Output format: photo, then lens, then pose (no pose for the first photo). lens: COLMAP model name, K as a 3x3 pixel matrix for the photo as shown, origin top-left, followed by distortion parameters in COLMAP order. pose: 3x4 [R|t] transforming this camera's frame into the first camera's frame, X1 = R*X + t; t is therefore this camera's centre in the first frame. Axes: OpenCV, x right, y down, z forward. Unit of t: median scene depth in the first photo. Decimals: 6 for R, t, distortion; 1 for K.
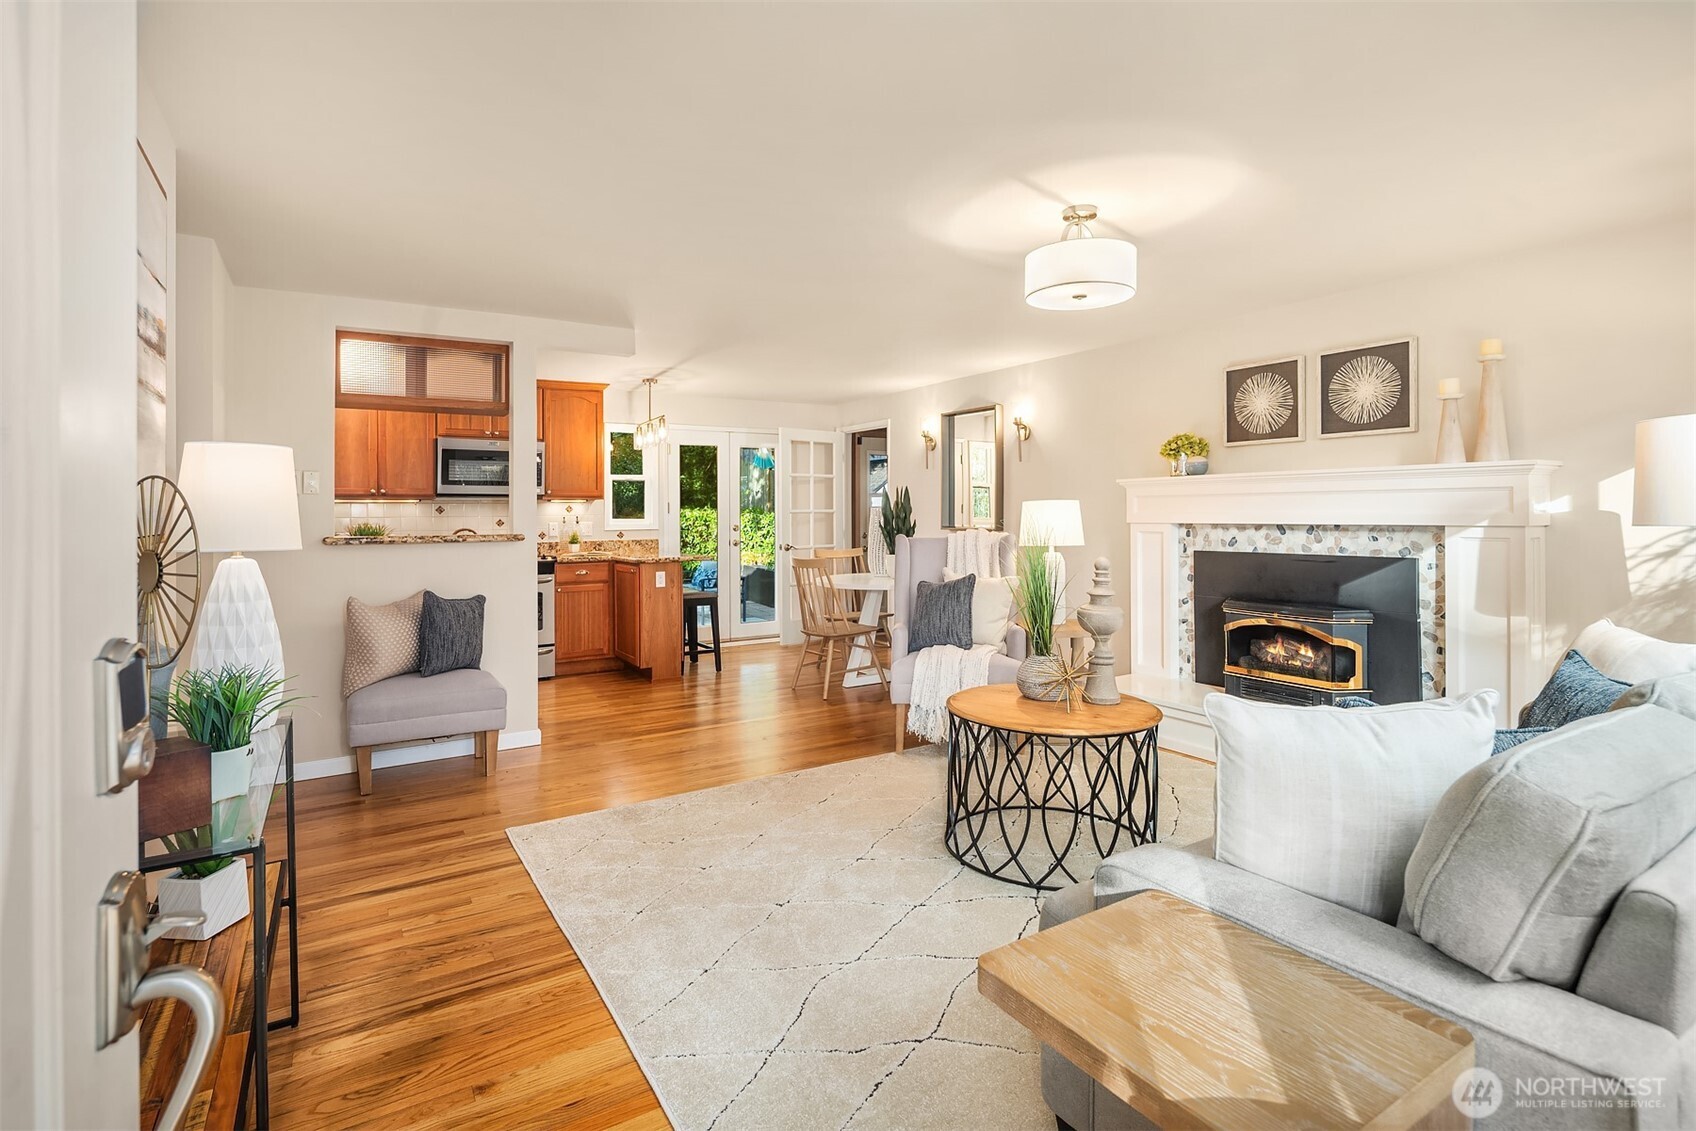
lens RADIAL K [[820.6, 0, 838.5], [0, 820.6, 506.9], [0, 0, 1]] dist [-0.004231, -0.001293]
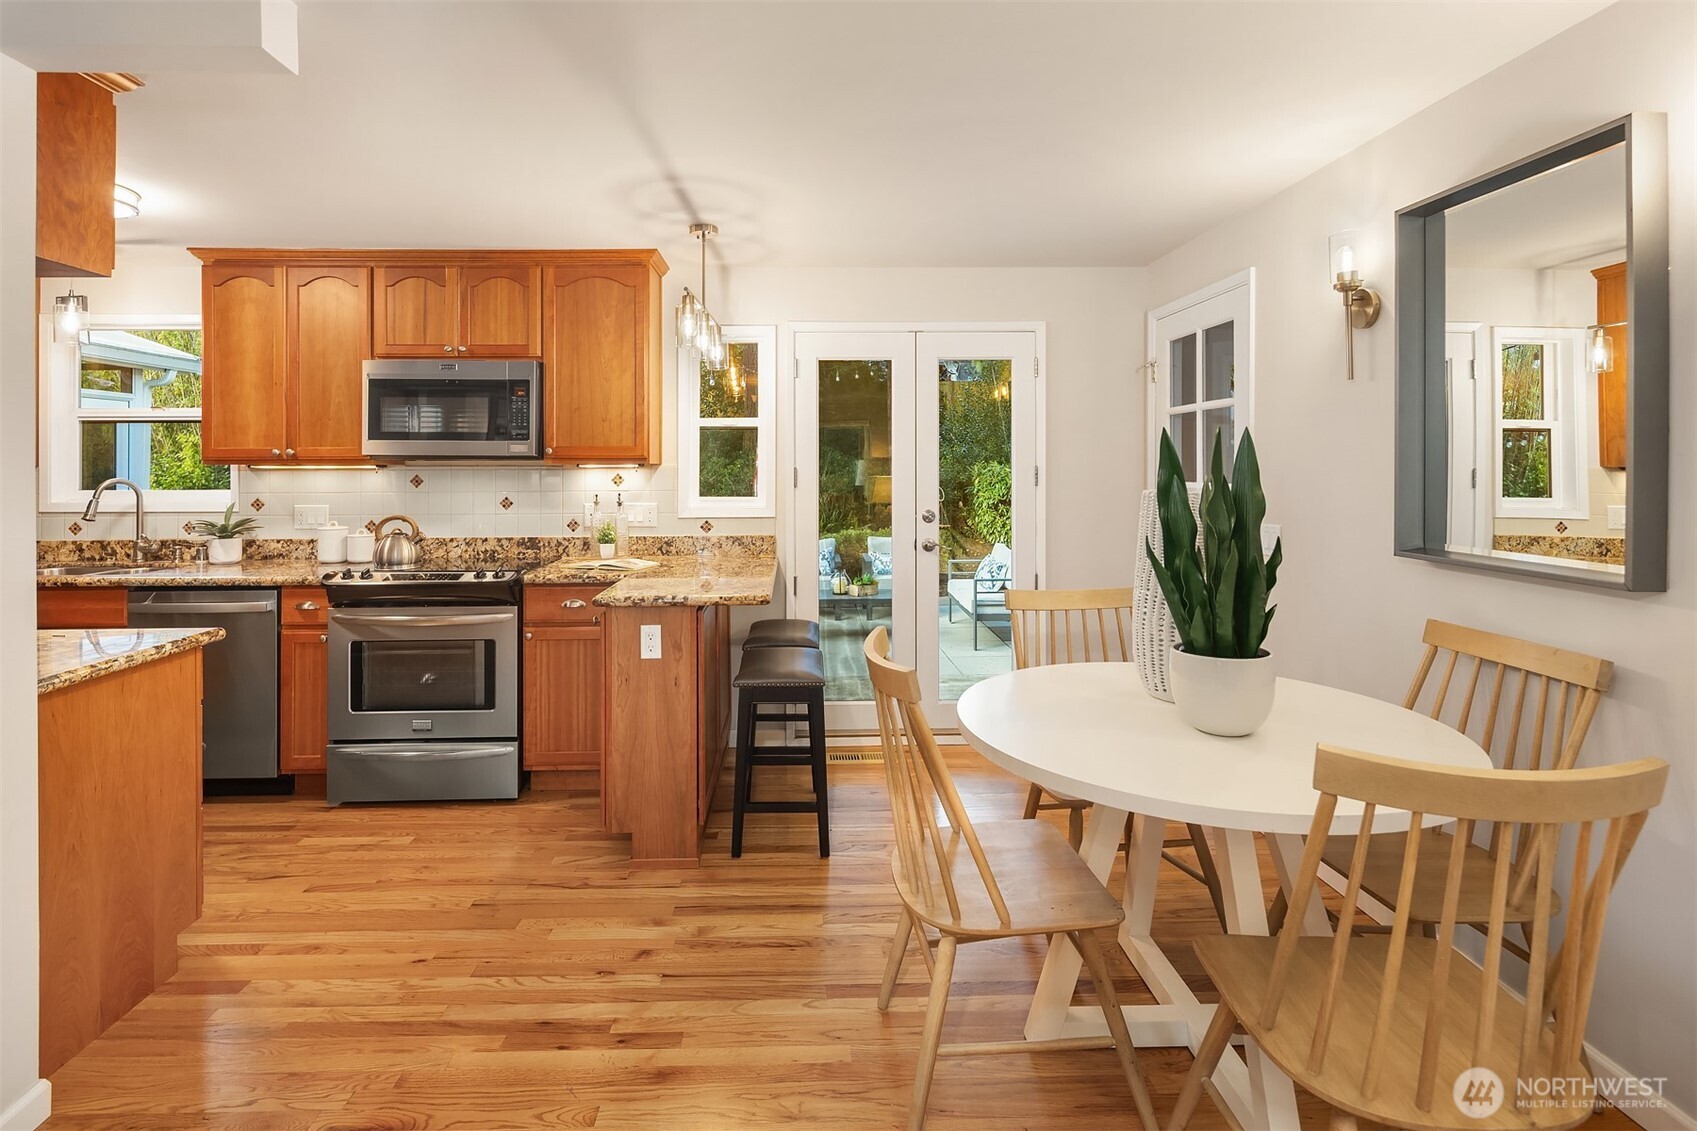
lens RADIAL K [[821.1, 0, 846.2], [0, 821.1, 459.3], [0, 0, 1]] dist [-0.004231, -0.001293]
pose [[0.877630, 0.000062, -0.479338, 0.135785], [0.000259, 1.000000, 0.000603, -0.018804], [0.479338, -0.000653, 0.877630, 0.918878]]
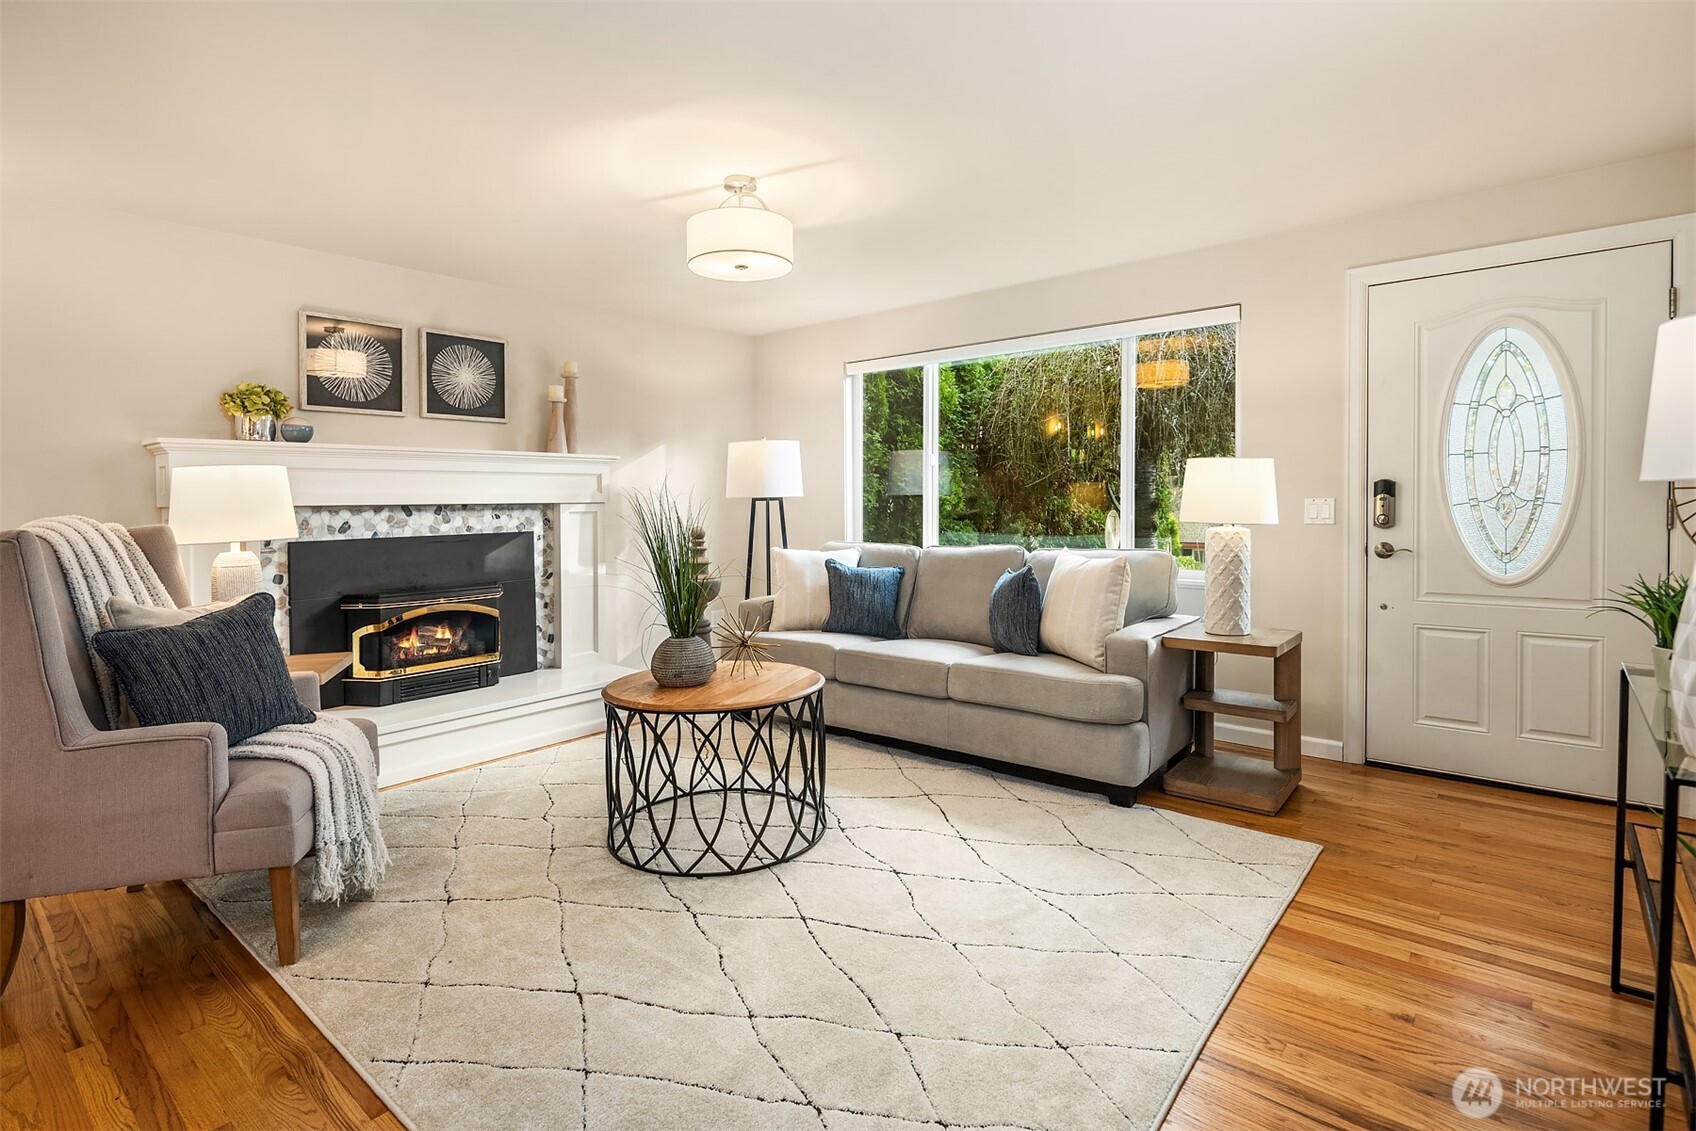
lens RADIAL K [[820.6, 0, 852.3], [0, 820.6, 514.2], [0, 0, 1]] dist [-0.004231, -0.001293]
pose [[-0.318720, -0.002311, 0.947846, -0.485029], [0.010266, 0.999930, 0.005890, 0.030762], [-0.947793, 0.011608, -0.318674, 0.809718]]
